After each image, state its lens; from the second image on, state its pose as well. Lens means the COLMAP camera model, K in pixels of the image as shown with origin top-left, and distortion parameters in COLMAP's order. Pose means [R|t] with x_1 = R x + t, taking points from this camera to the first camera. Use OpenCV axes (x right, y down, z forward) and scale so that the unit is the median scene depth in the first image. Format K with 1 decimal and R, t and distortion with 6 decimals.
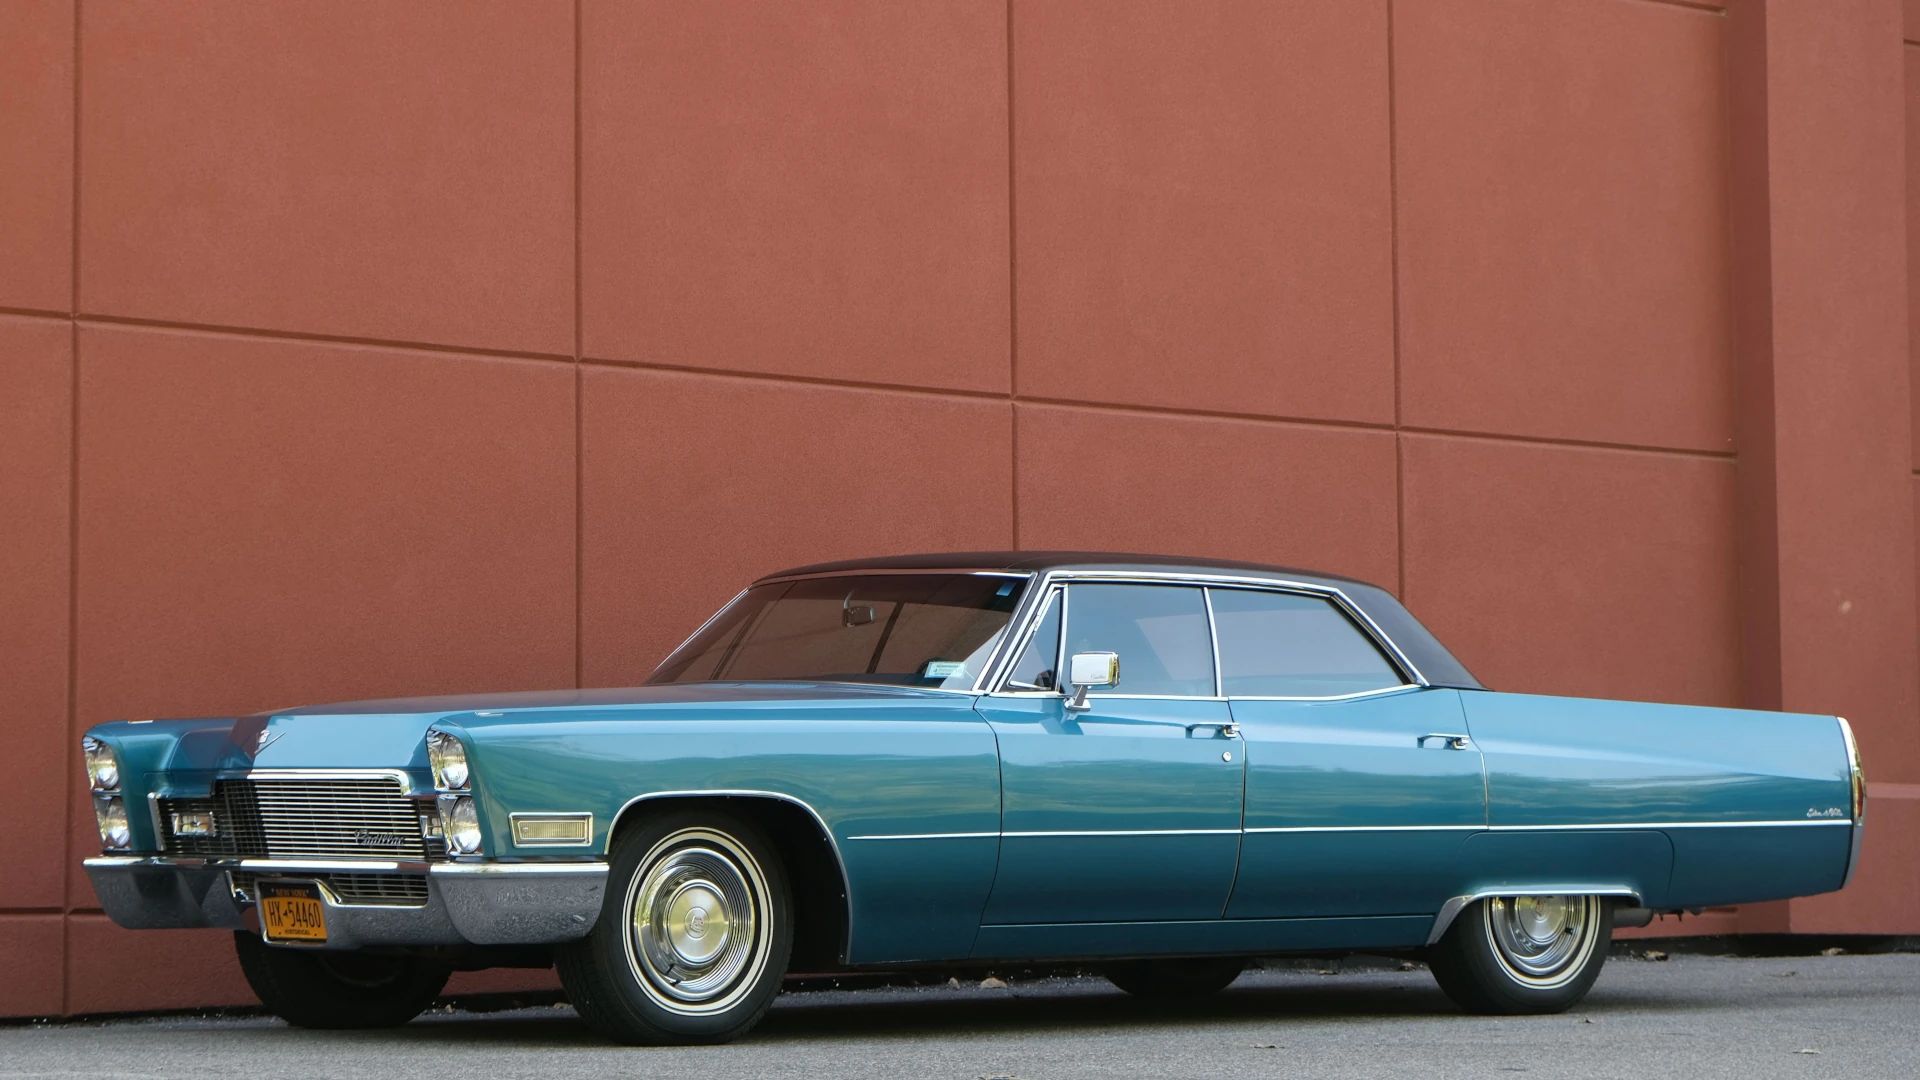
lens RADIAL K [[5052.5, 0, 960.0], [0, 5052.5, 540.0], [0, 0, 1]] dist [0.130096, 1.148771]
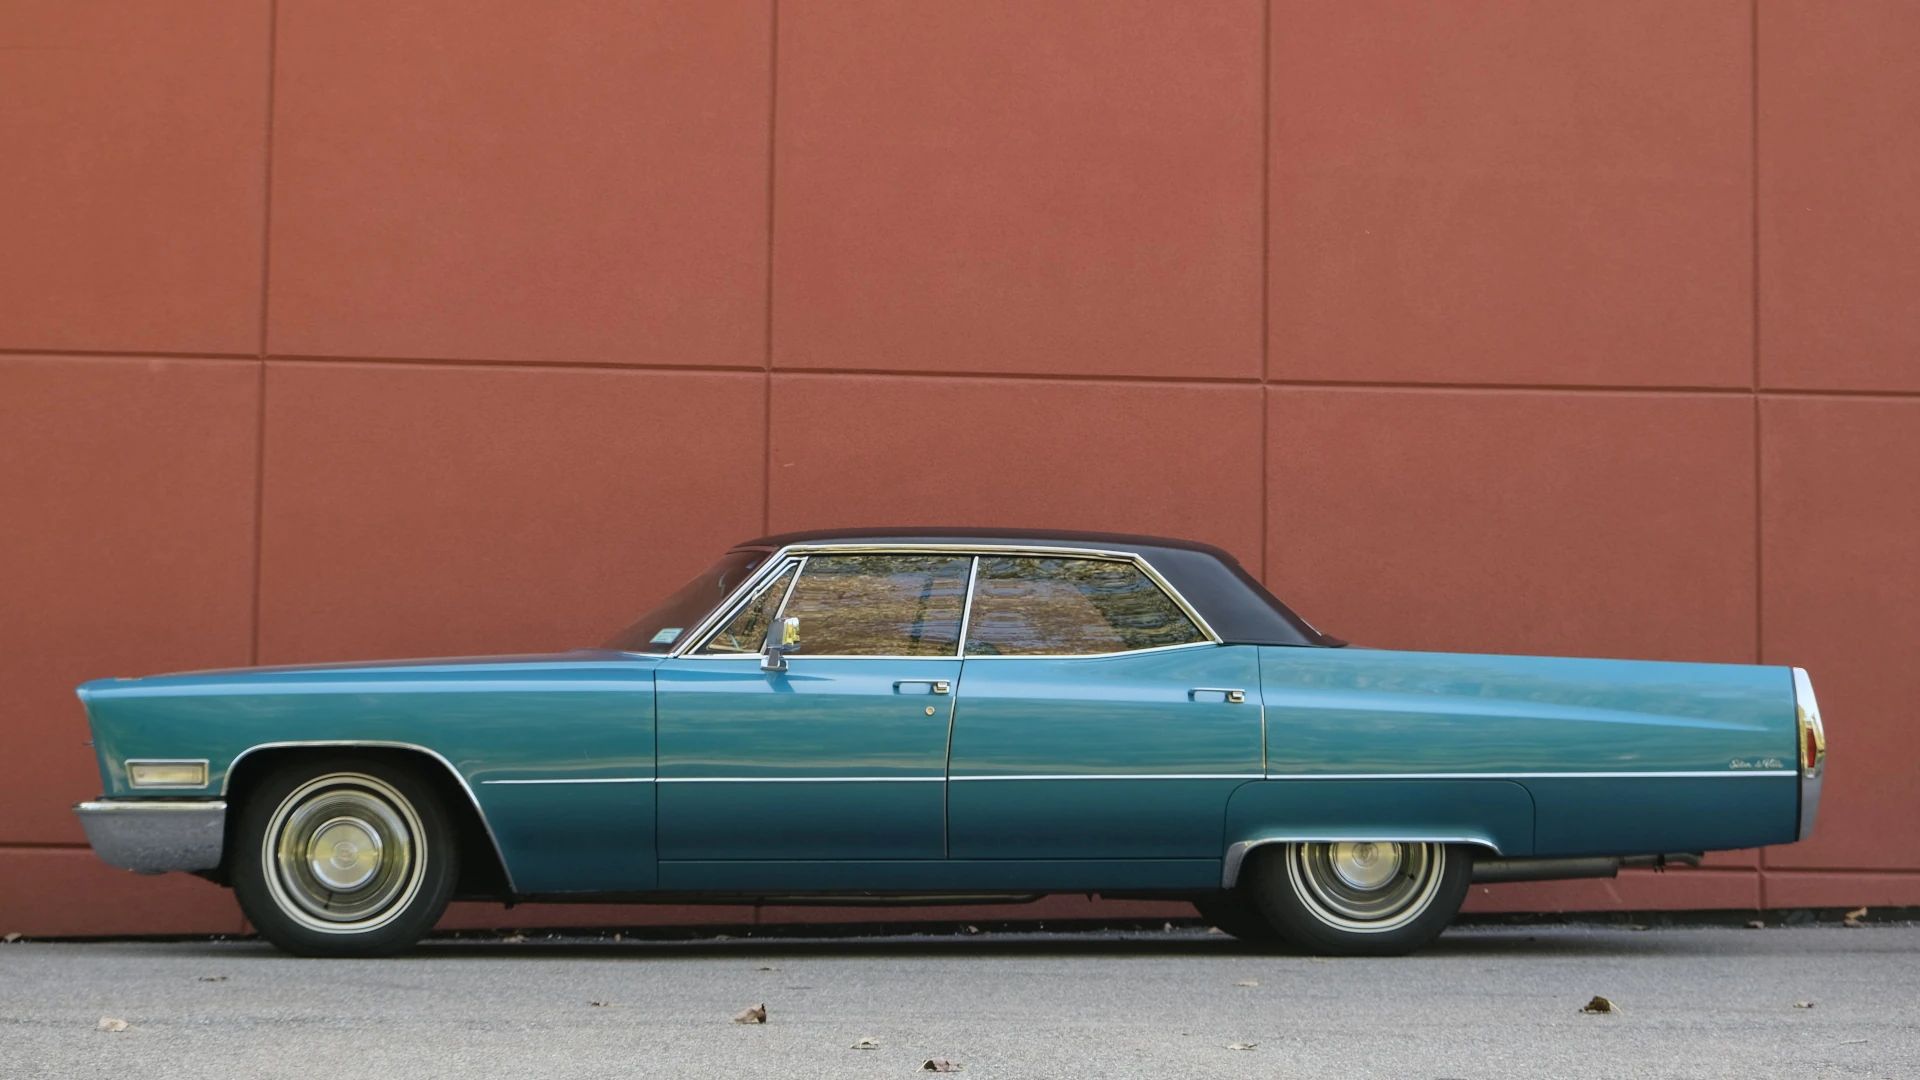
lens RADIAL K [[5052.5, 0, 960.0], [0, 5052.5, 540.0], [0, 0, 1]] dist [0.130096, 1.148771]
pose [[0.830996, -0.028628, -0.555542, 0.588466], [0.028190, 0.999559, -0.009341, 0.014359], [0.555564, -0.007898, 0.831436, 0.081859]]
